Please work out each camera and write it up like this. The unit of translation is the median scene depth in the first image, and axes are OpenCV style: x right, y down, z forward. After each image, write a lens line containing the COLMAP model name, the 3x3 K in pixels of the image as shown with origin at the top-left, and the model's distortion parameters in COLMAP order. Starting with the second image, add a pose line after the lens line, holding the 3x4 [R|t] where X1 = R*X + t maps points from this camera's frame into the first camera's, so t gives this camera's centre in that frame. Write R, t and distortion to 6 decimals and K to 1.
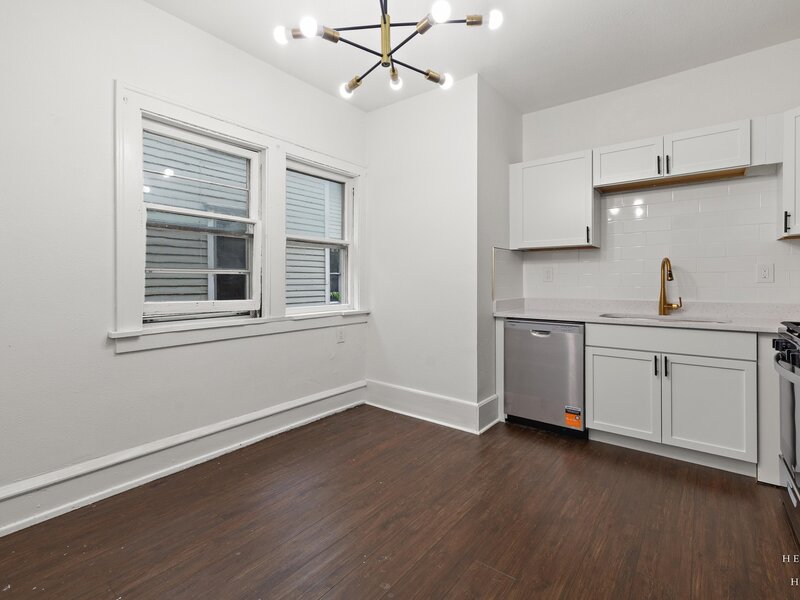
lens RADIAL K [[382.5, 0, 406.0], [0, 382.5, 277.8], [0, 0, 1]] dist [0.000091, 0.000638]
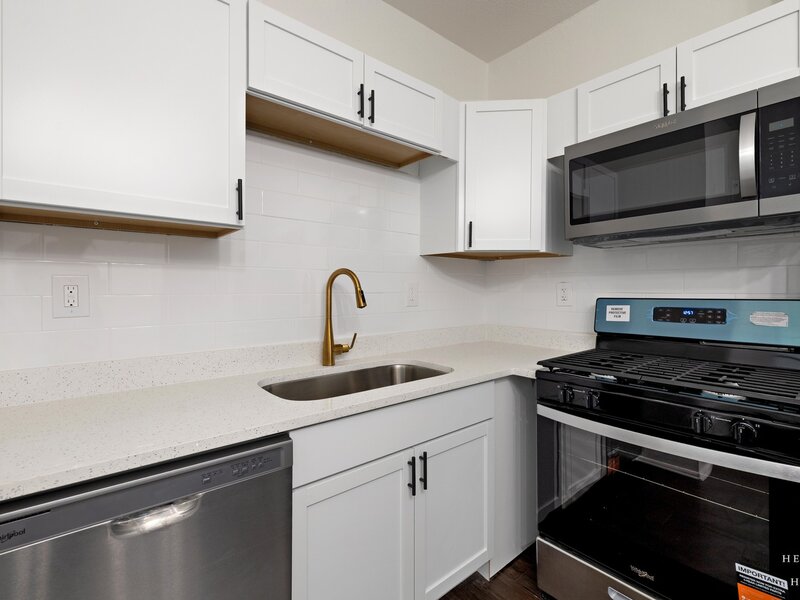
lens RADIAL K [[382.5, 0, 399.5], [0, 382.5, 294.5], [0, 0, 1]] dist [0.000091, 0.000638]
pose [[0.211335, -0.004995, 0.977401, 0.097511], [-0.004502, 0.999971, 0.006084, -0.013314], [-0.977403, -0.005686, 0.211307, 0.637707]]
